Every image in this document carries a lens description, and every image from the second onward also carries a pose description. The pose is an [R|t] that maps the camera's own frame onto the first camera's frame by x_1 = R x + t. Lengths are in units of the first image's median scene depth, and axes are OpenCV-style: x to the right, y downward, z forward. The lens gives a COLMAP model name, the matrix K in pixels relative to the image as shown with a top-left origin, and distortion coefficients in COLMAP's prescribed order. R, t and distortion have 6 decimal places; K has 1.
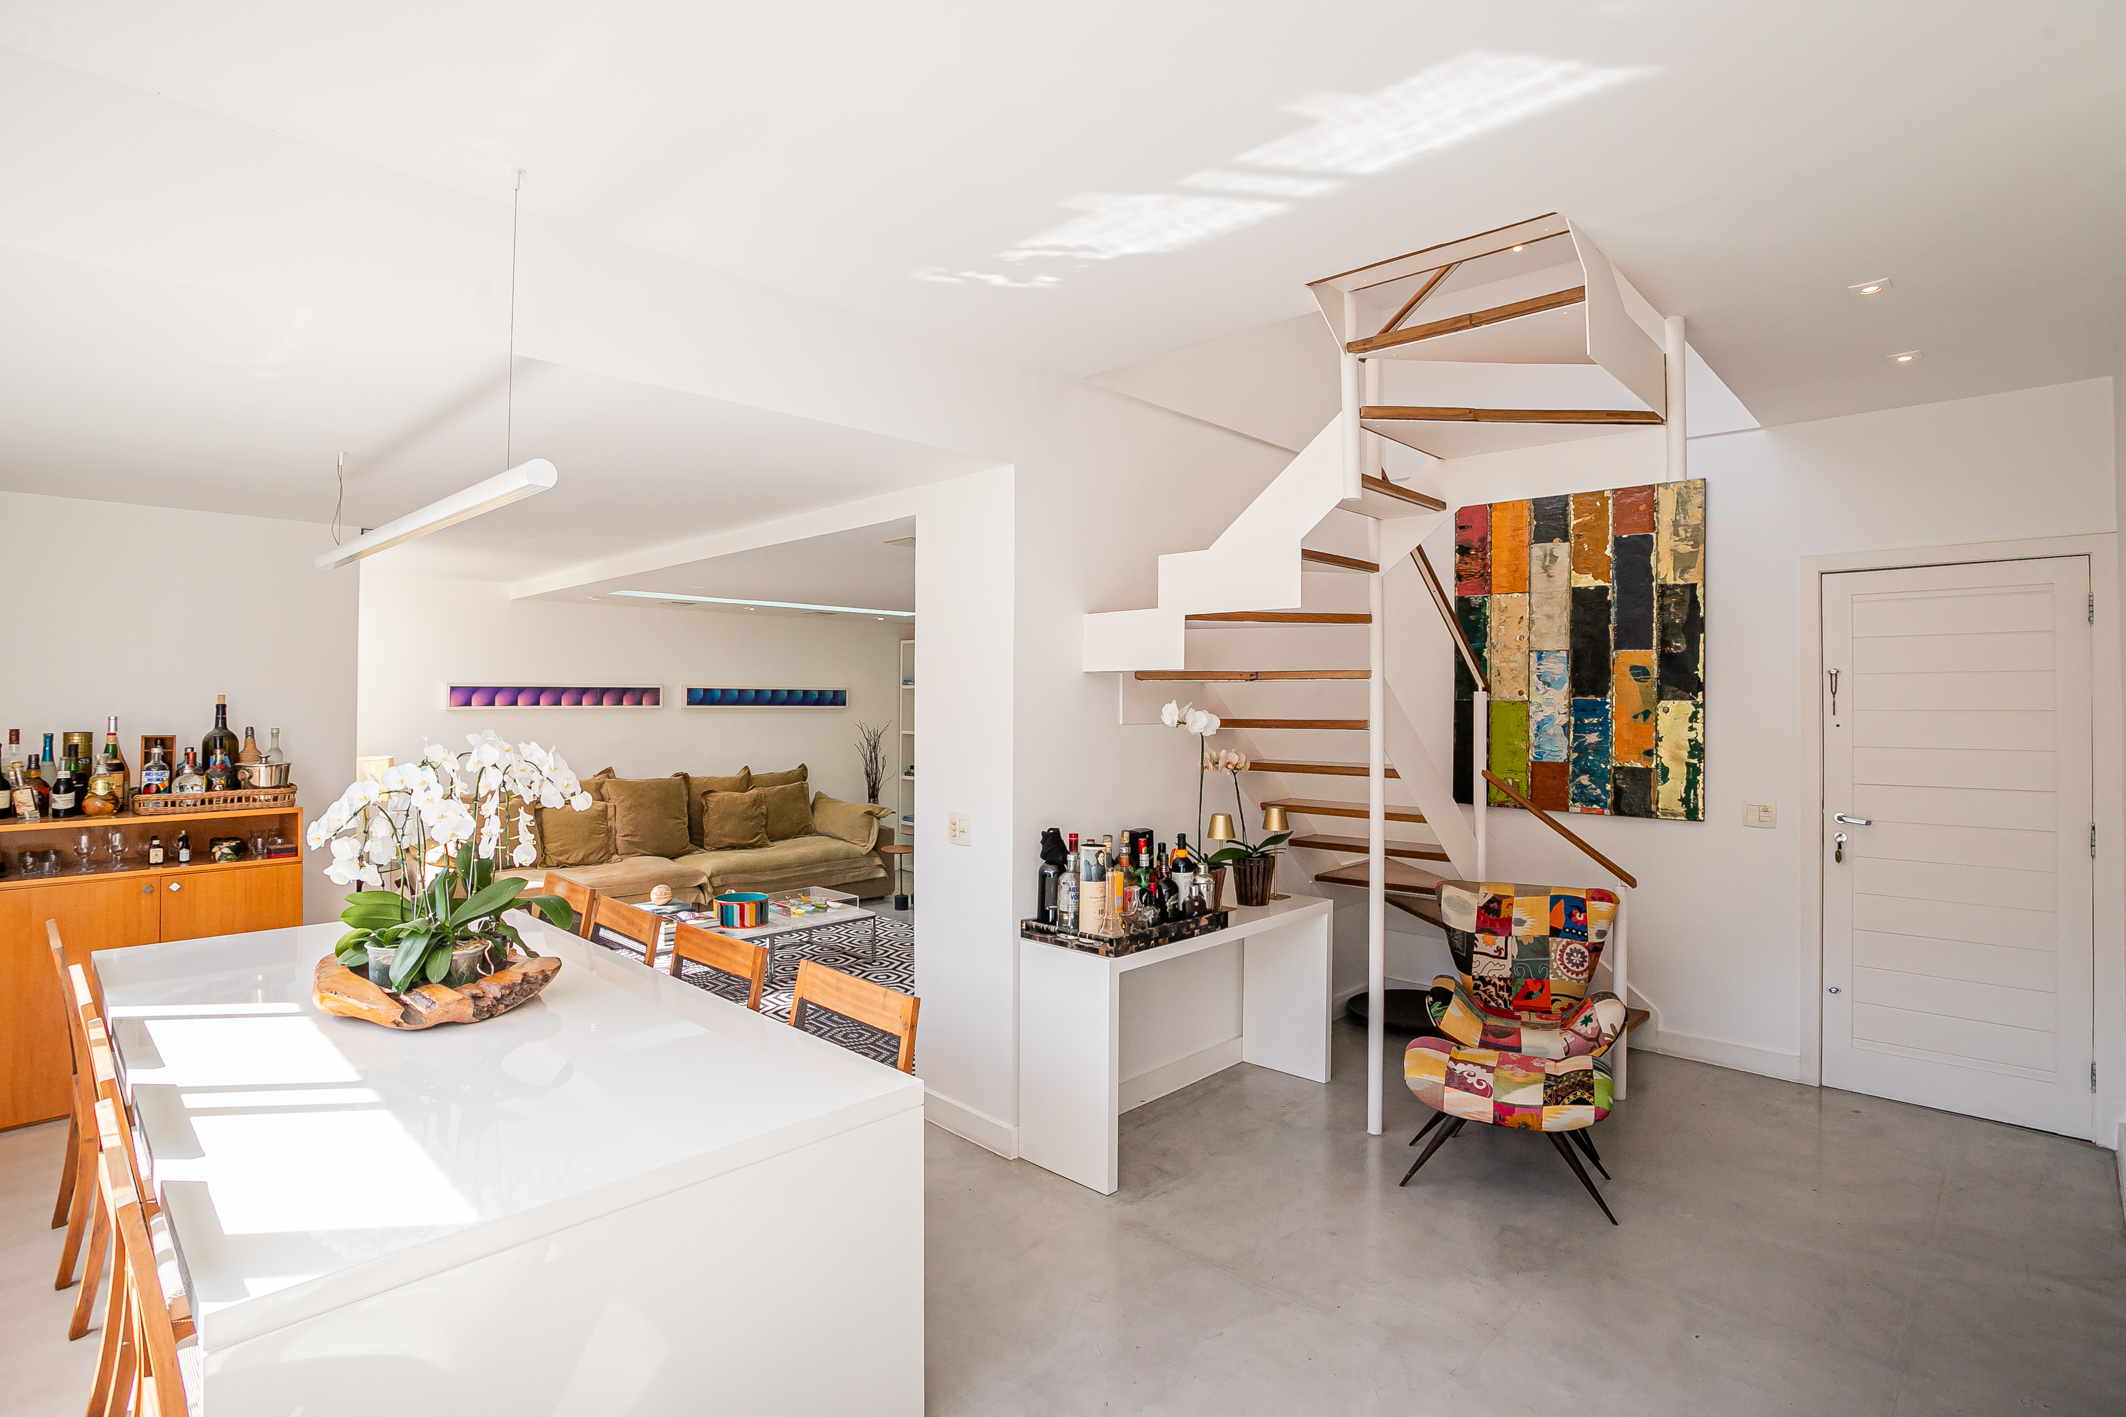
lens RADIAL K [[1034.5, 0, 1063.7], [0, 1034.5, 682.2], [0, 0, 1]] dist [-0.065664, 0.028455]
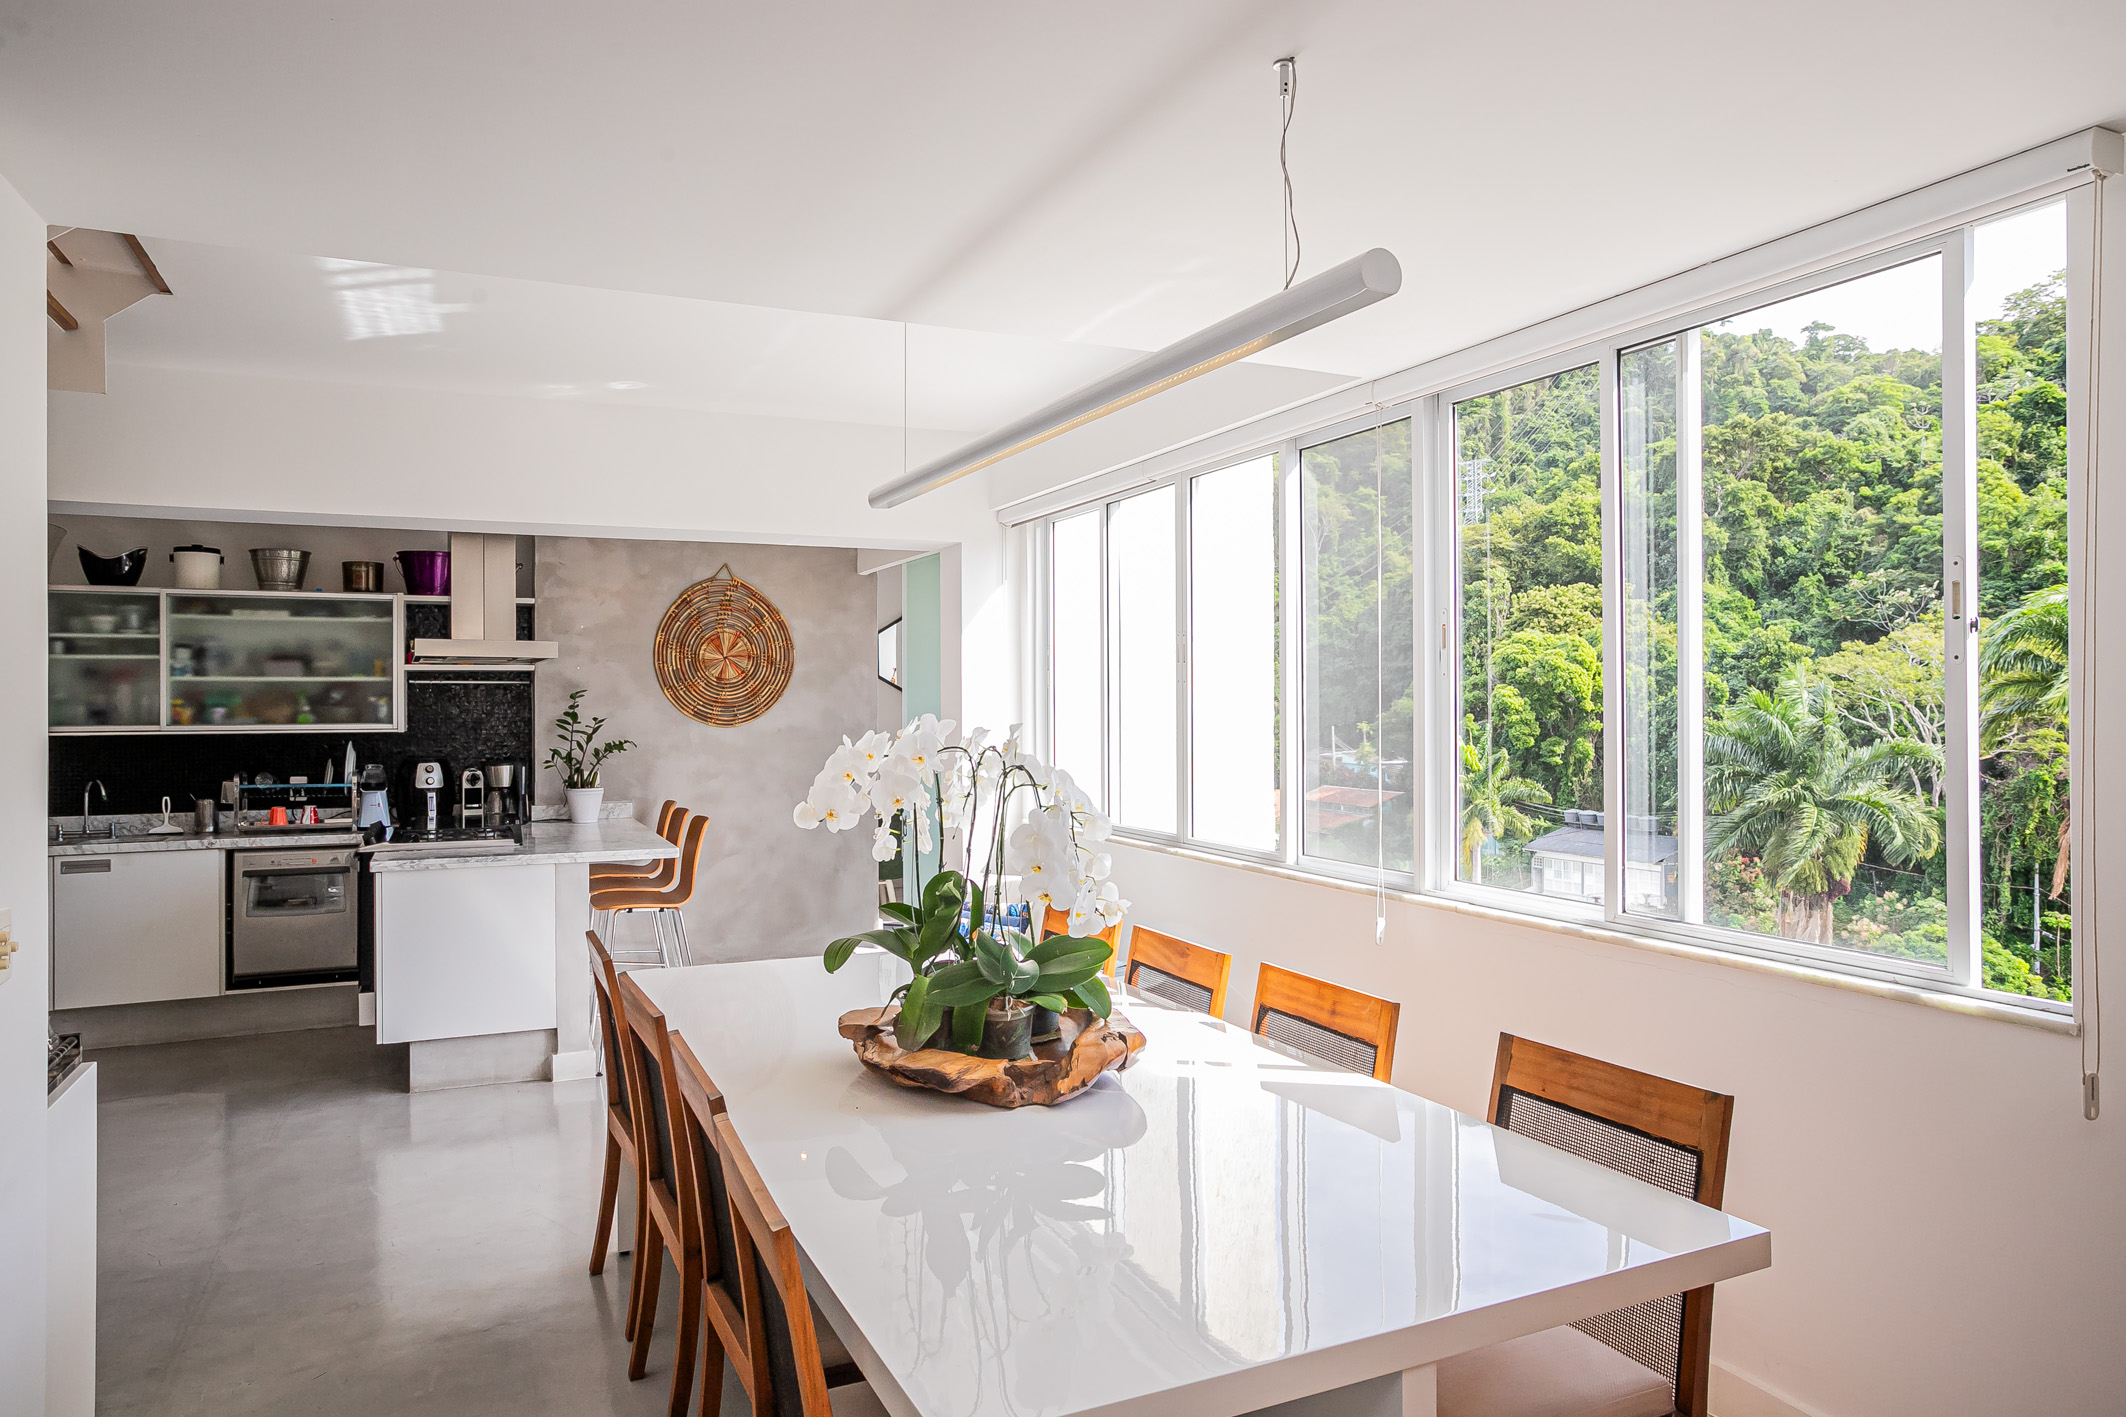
lens RADIAL K [[1341.9, 0, 1056.3], [0, 1341.9, 709.3], [0, 0, 1]] dist [-0.023932, 0.023673]
pose [[-0.924190, 0.004187, 0.381910, -2.660052], [-0.006411, 0.999629, -0.026473, 0.191962], [-0.381879, -0.026915, -0.923820, 4.818454]]
